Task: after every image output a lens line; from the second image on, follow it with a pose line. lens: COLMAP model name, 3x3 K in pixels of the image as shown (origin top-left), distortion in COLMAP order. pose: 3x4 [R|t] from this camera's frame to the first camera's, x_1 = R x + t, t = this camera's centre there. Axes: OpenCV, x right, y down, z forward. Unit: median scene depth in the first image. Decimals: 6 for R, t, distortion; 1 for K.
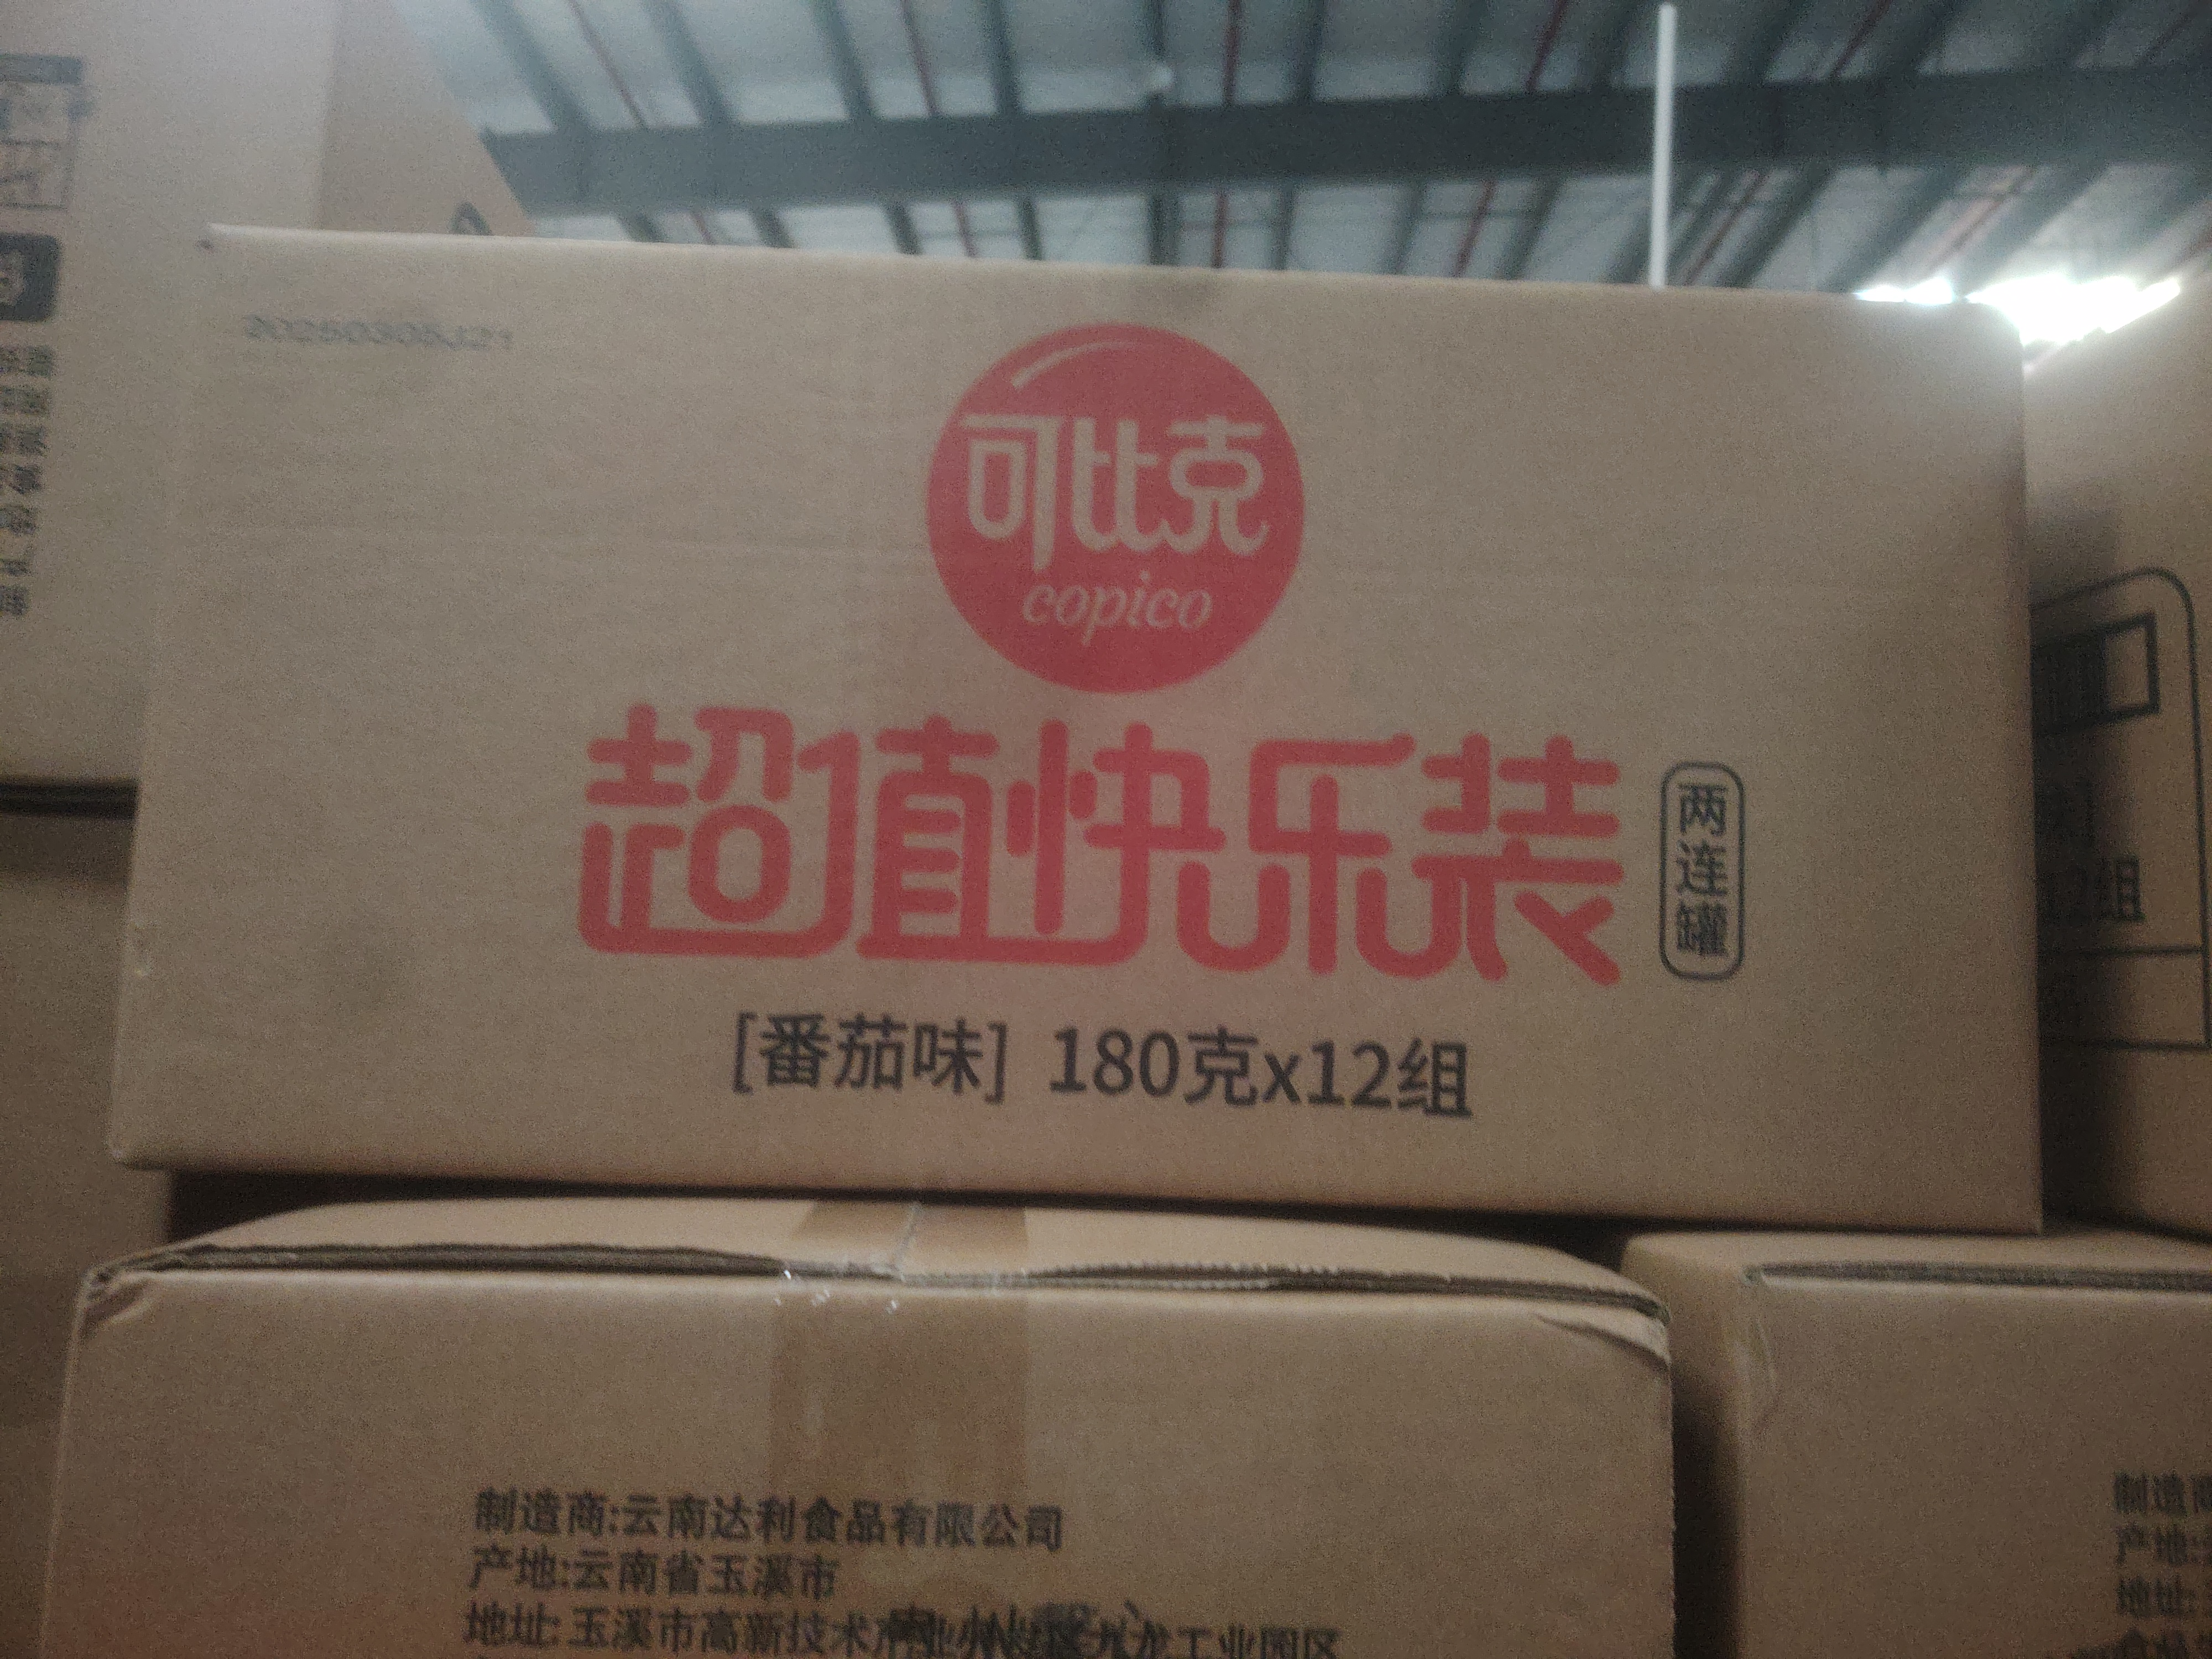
lens RADIAL K [[1532.6, 0, 1106.0], [0, 1532.6, 829.5], [0, 0, 1]] dist [0.032426, -0.038117]
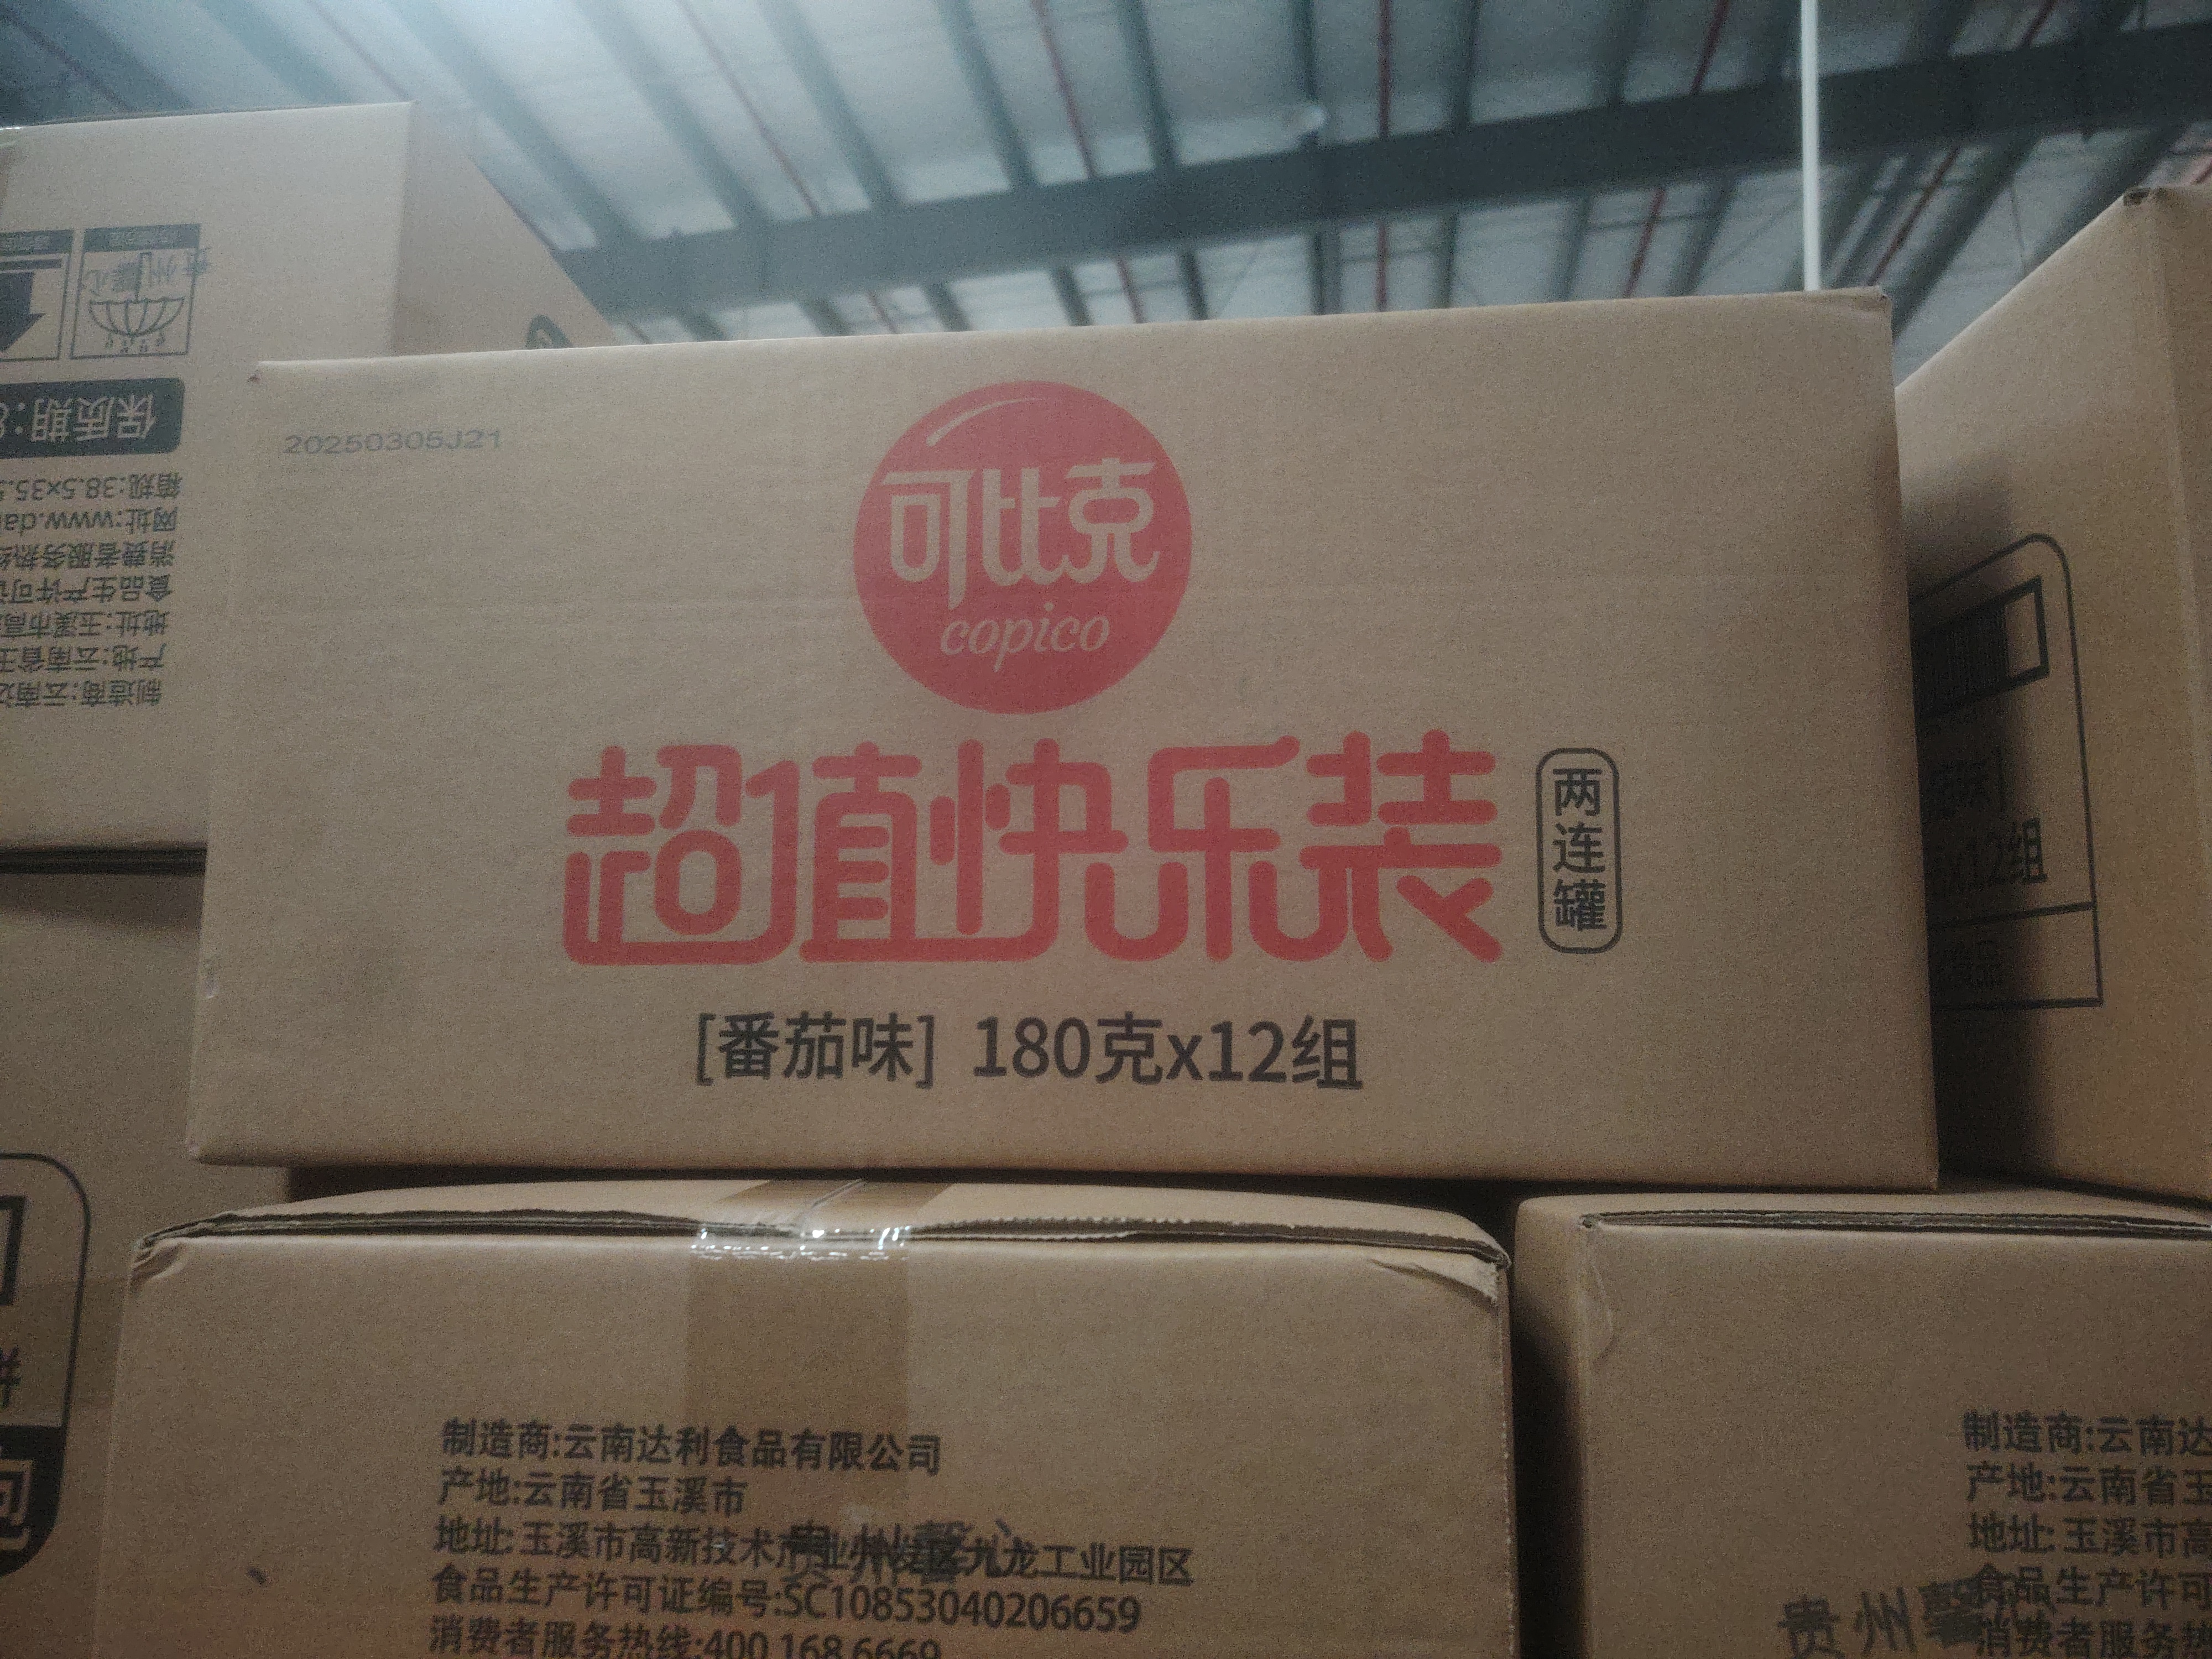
lens RADIAL K [[1579.3, 0, 1198.5], [0, 1579.3, 834.7], [0, 0, 1]] dist [0.036295, -0.047746]
pose [[0.991839, -0.047947, -0.118134, 0.263925], [0.044452, 0.998497, -0.032046, 0.040842], [0.119493, 0.026533, 0.992480, -0.113226]]
